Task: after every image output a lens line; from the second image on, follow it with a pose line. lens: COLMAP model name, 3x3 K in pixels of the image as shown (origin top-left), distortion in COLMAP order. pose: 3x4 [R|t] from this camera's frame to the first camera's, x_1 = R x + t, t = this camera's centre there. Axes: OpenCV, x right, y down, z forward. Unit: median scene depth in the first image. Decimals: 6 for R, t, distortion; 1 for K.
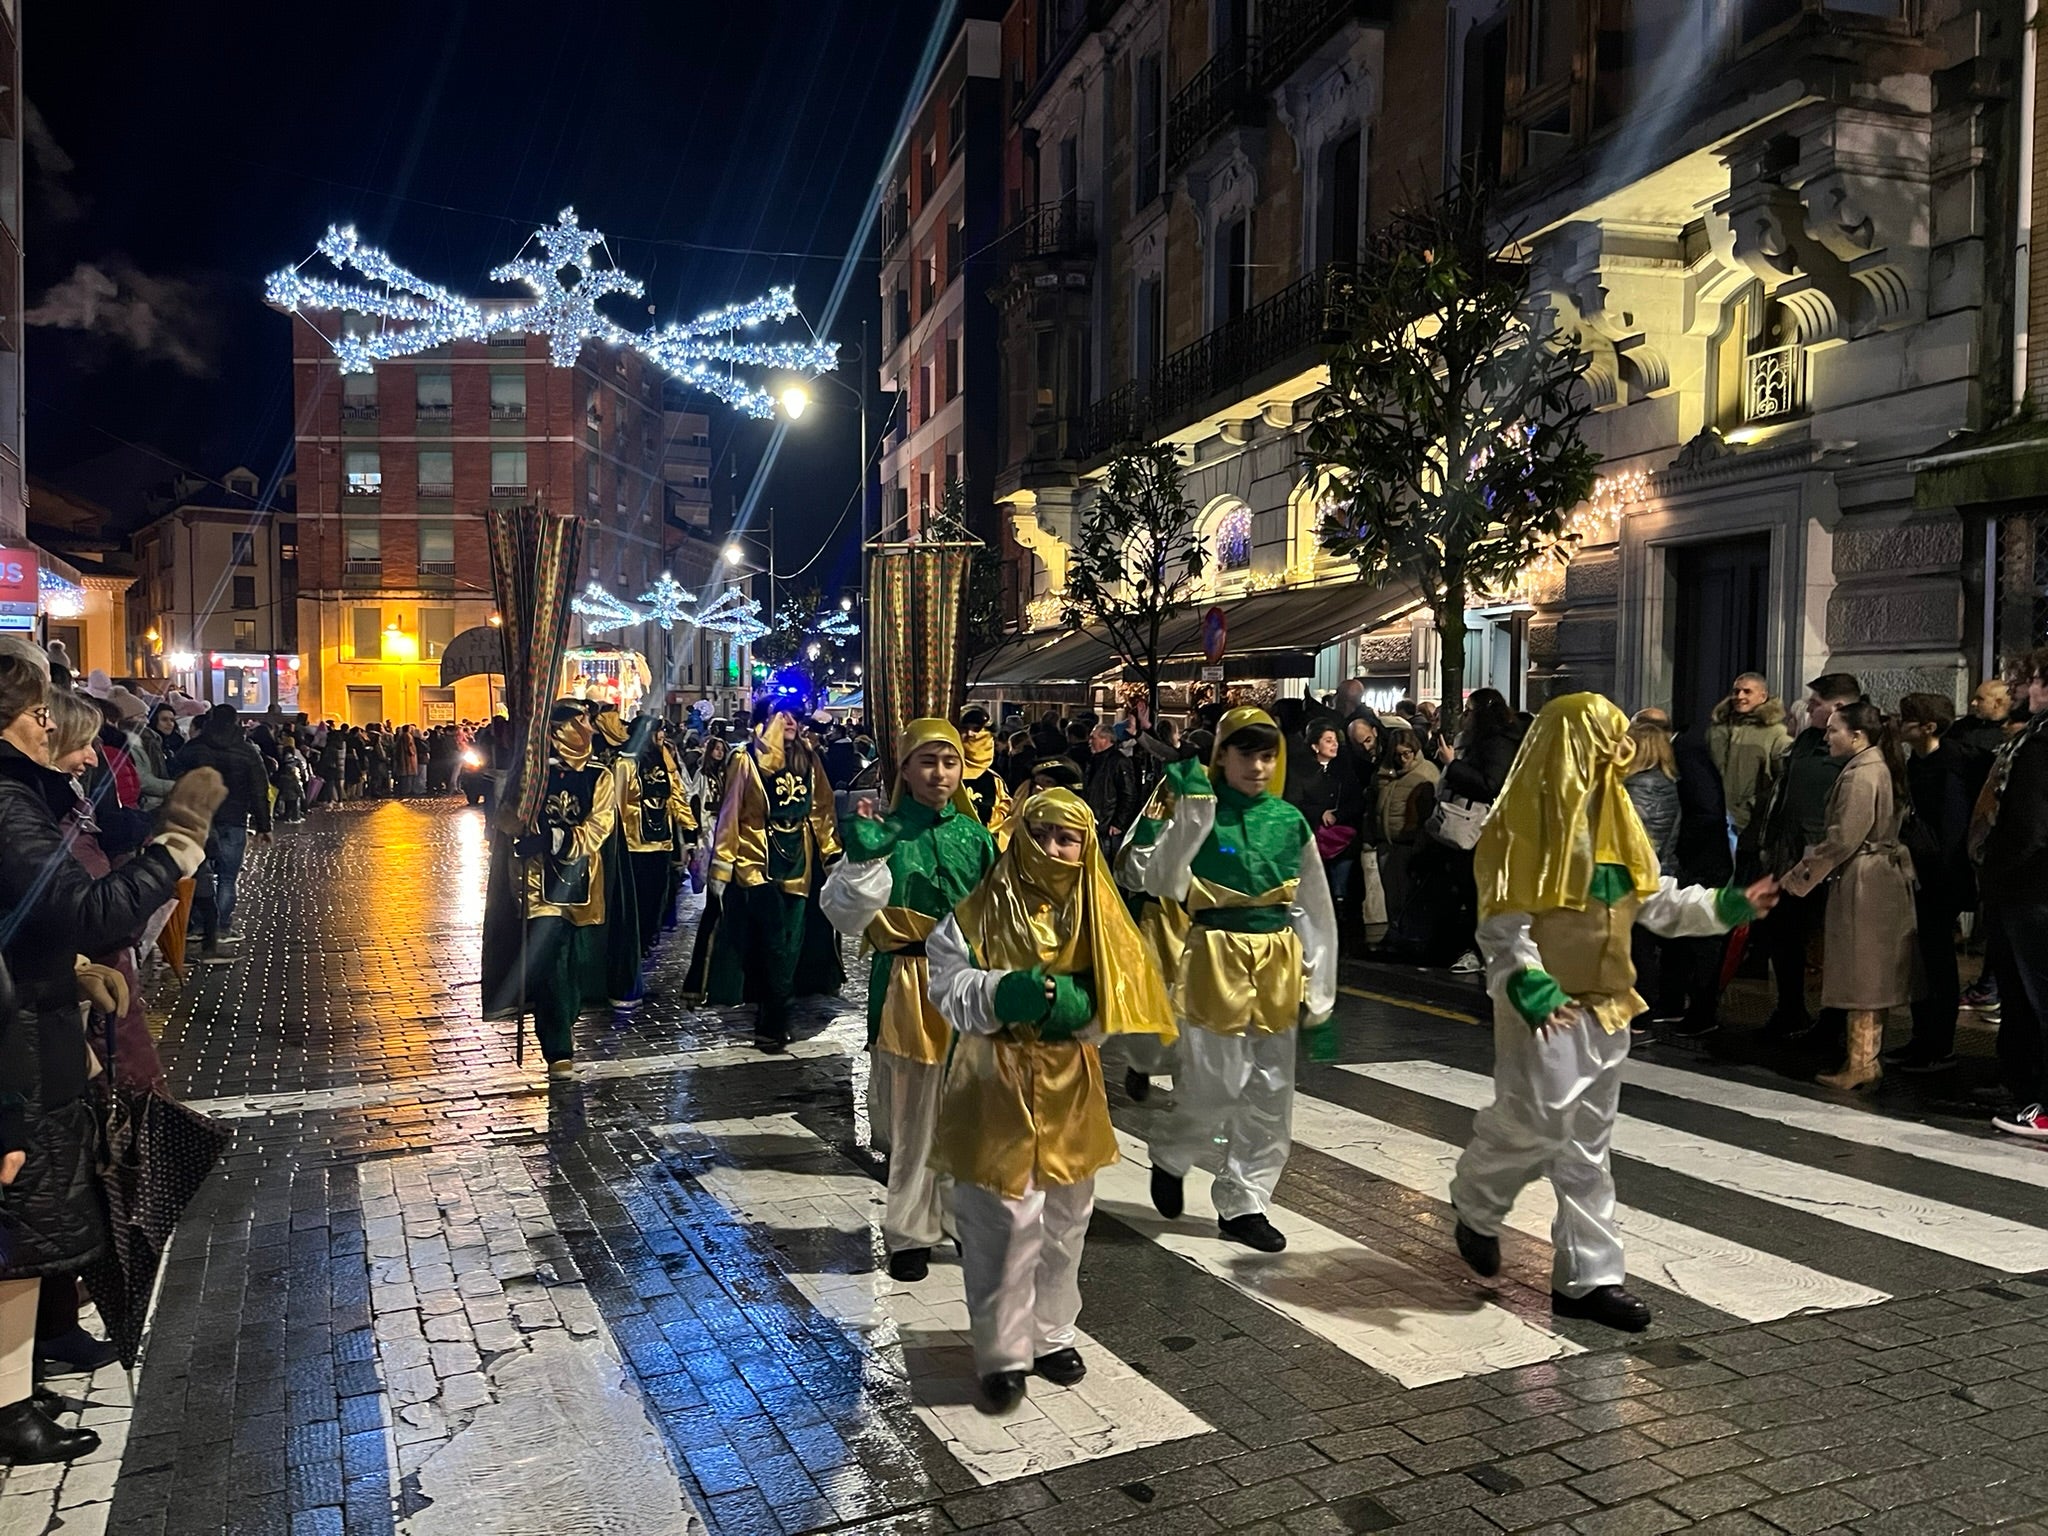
lens RADIAL K [[1561.2, 0, 1014.6], [0, 1561.2, 778.1], [0, 0, 1]] dist [0.029980, -0.008979]
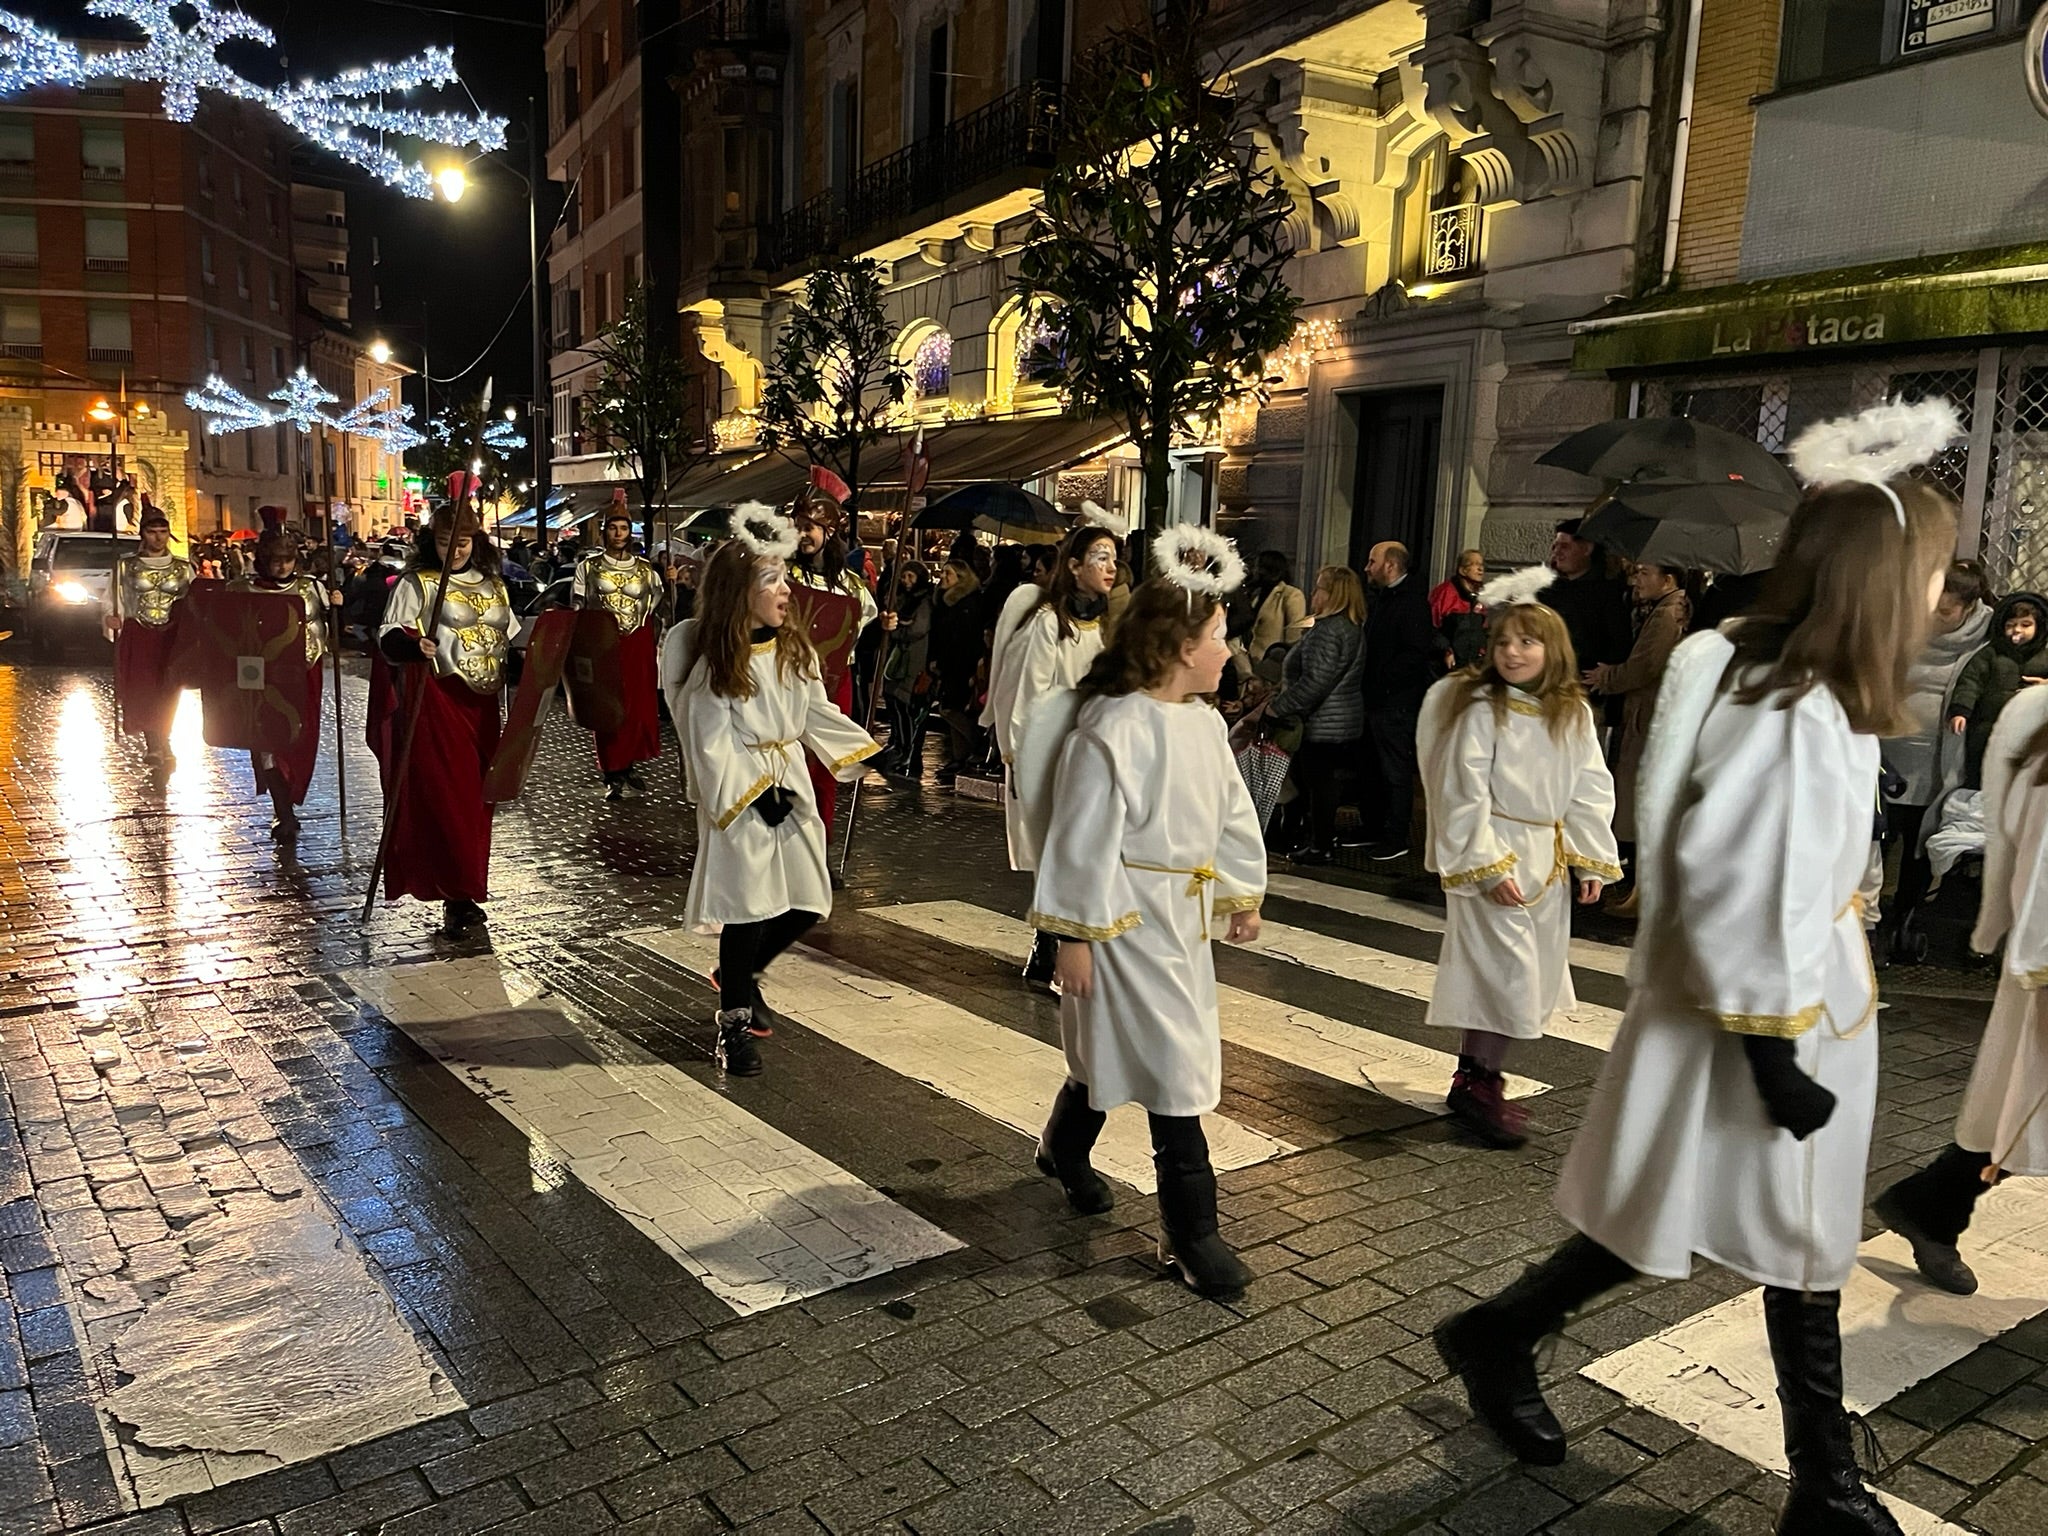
lens RADIAL K [[1559.0, 0, 1044.2], [0, 1559.0, 781.5], [0, 0, 1]] dist [0.060844, -0.093866]
pose [[0.976048, -0.003722, 0.217524, -0.008258], [-0.019974, 0.994098, 0.106634, 0.000660], [-0.216637, -0.108425, 0.970213, 0.005322]]
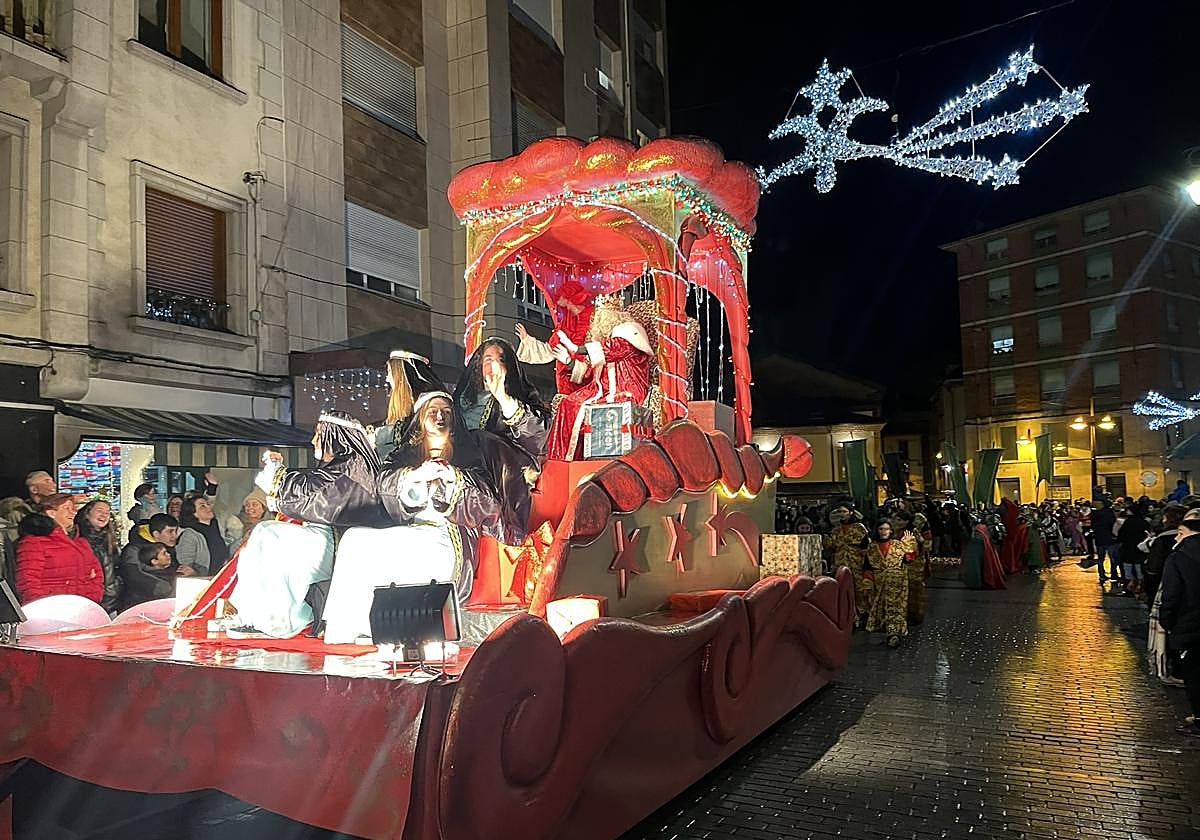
lens RADIAL K [[906.8, 0, 585.6], [0, 906.8, 447.3], [0, 0, 1]] dist [0.062957, -0.072789]
pose [[0.607672, -0.075187, -0.790621, 0.125891], [-0.001677, 0.995385, -0.095949, -0.009644], [0.794186, 0.059632, 0.604741, 0.459521]]
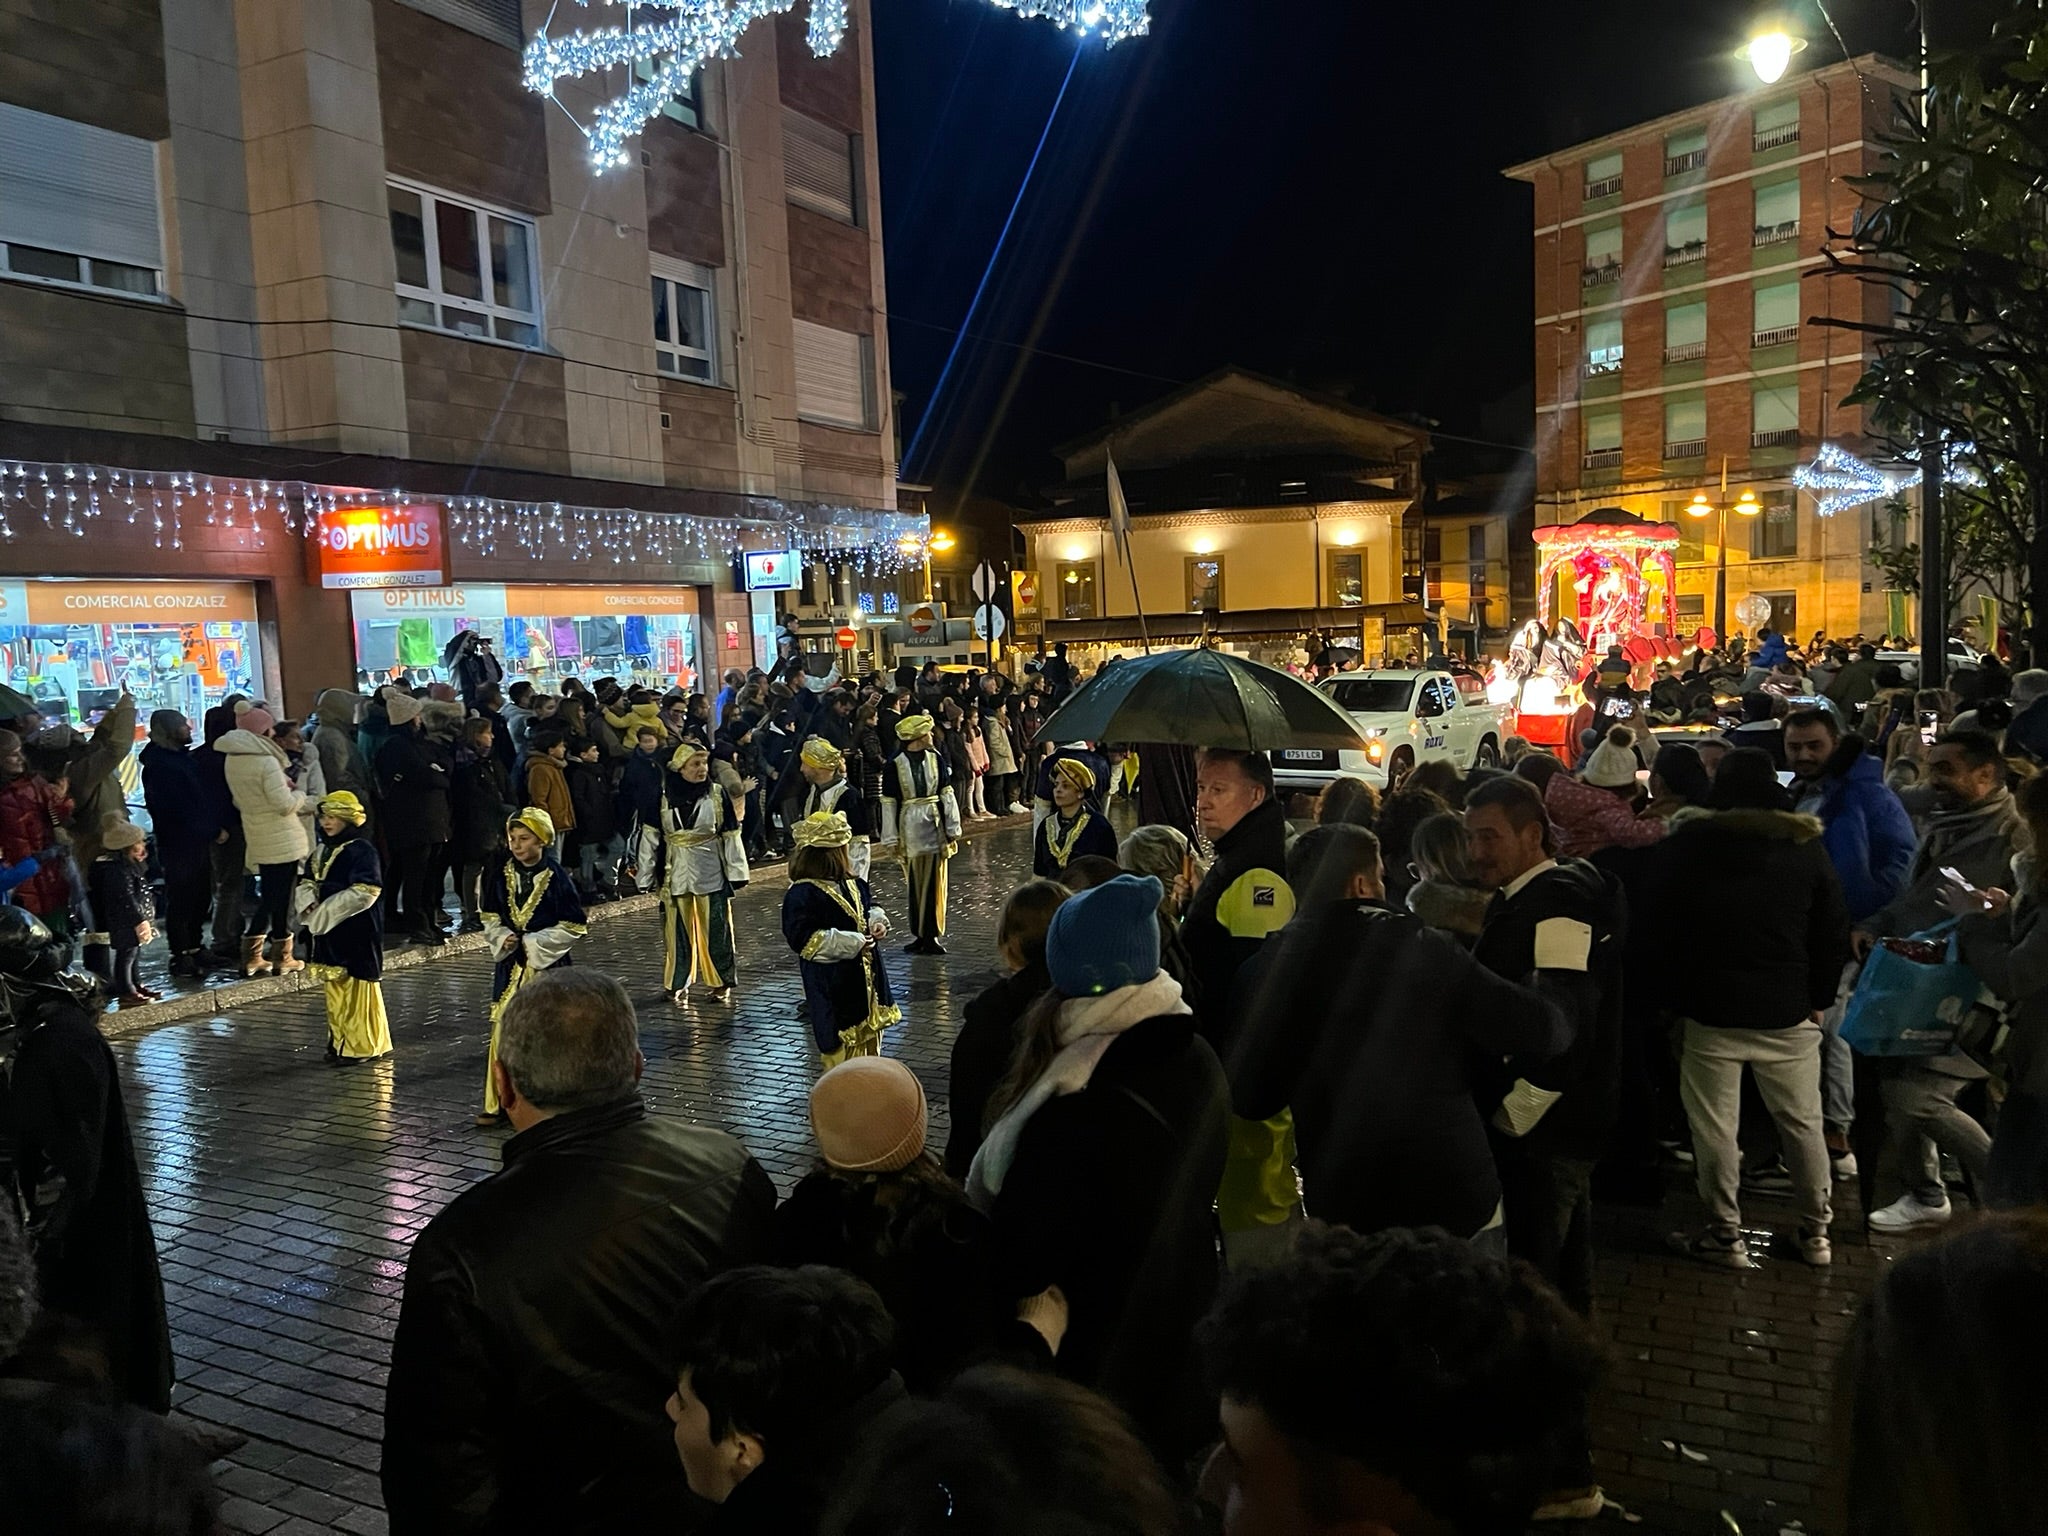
lens RADIAL K [[1550.1, 0, 1019.9], [0, 1550.1, 769.2], [0, 0, 1]] dist [0.063323, -0.093243]
pose [[0.625866, 0.035352, -0.779129, 0.176445], [0.009637, 0.998545, 0.053049, -0.048127], [0.779871, -0.040710, 0.624615, 0.708087]]
